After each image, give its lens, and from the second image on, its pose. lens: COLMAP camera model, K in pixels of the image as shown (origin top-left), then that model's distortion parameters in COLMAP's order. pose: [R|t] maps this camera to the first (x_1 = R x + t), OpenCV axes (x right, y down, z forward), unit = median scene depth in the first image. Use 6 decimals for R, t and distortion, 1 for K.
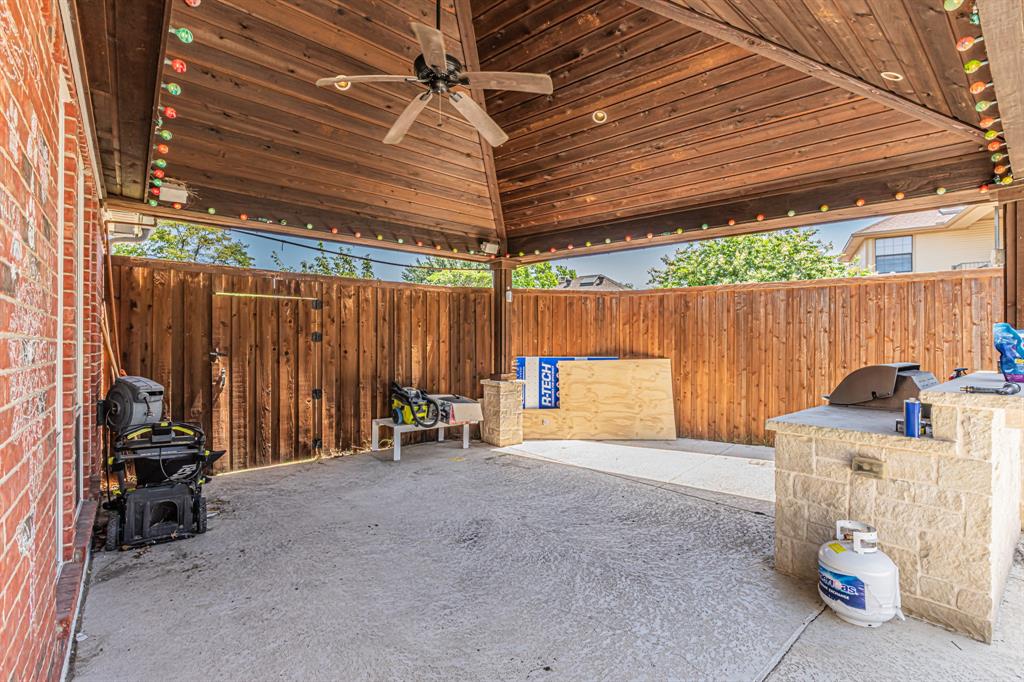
lens RADIAL K [[455.5, 0, 507.9], [0, 455.5, 344.7], [0, 0, 1]] dist [-0.002077, -0.000284]
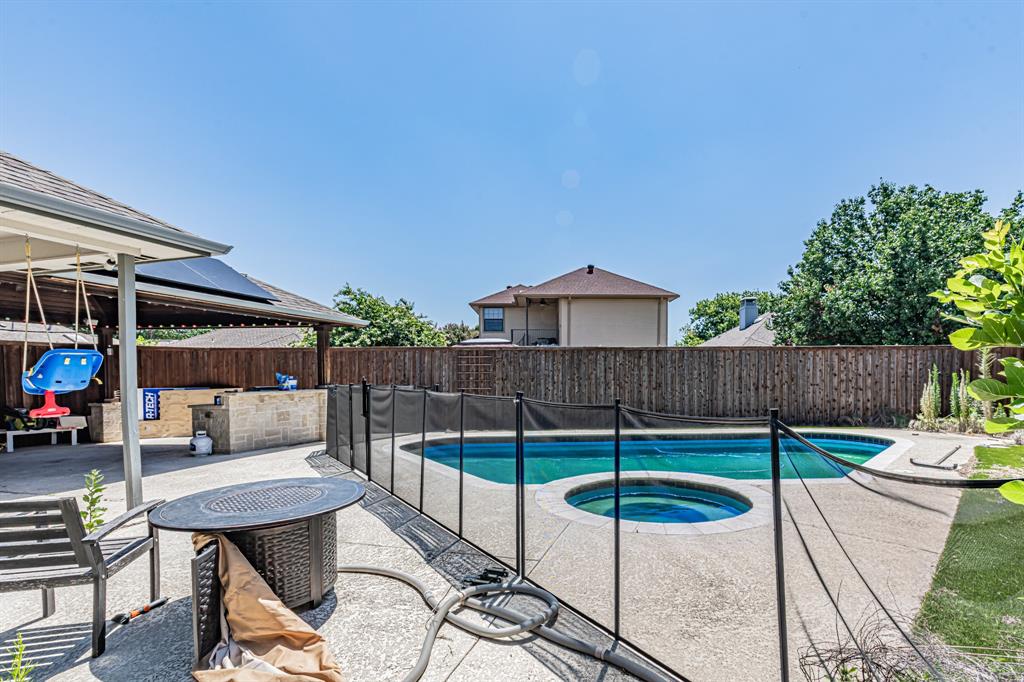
lens RADIAL K [[468.1, 0, 560.6], [0, 468.1, 398.0], [0, 0, 1]] dist [-0.000806, -0.000061]
pose [[0.818156, -0.031027, 0.574159, 0.362057], [0.007096, 0.999012, 0.043875, -0.001080], [-0.574953, -0.031823, 0.817567, -1.315679]]
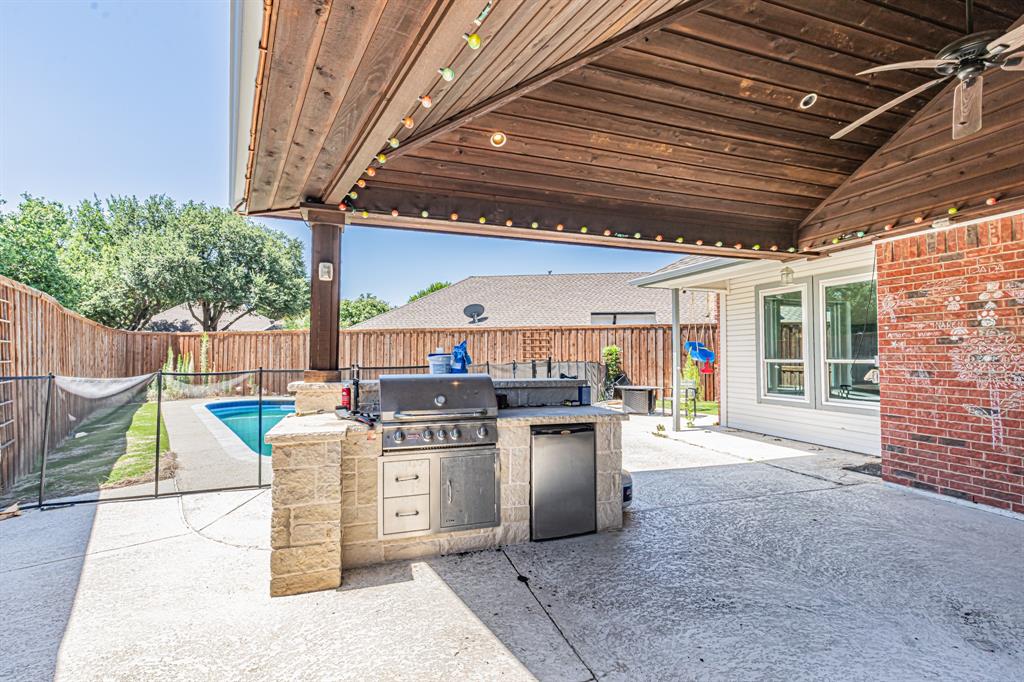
lens RADIAL K [[466.7, 0, 508.6], [0, 466.7, 337.1], [0, 0, 1]] dist [0.002626, -0.000292]
pose [[-0.927205, 0.015485, 0.374234, 0.169668], [0.000344, 0.999180, -0.040492, 0.001919], [-0.374554, -0.037416, -0.926450, 1.053707]]
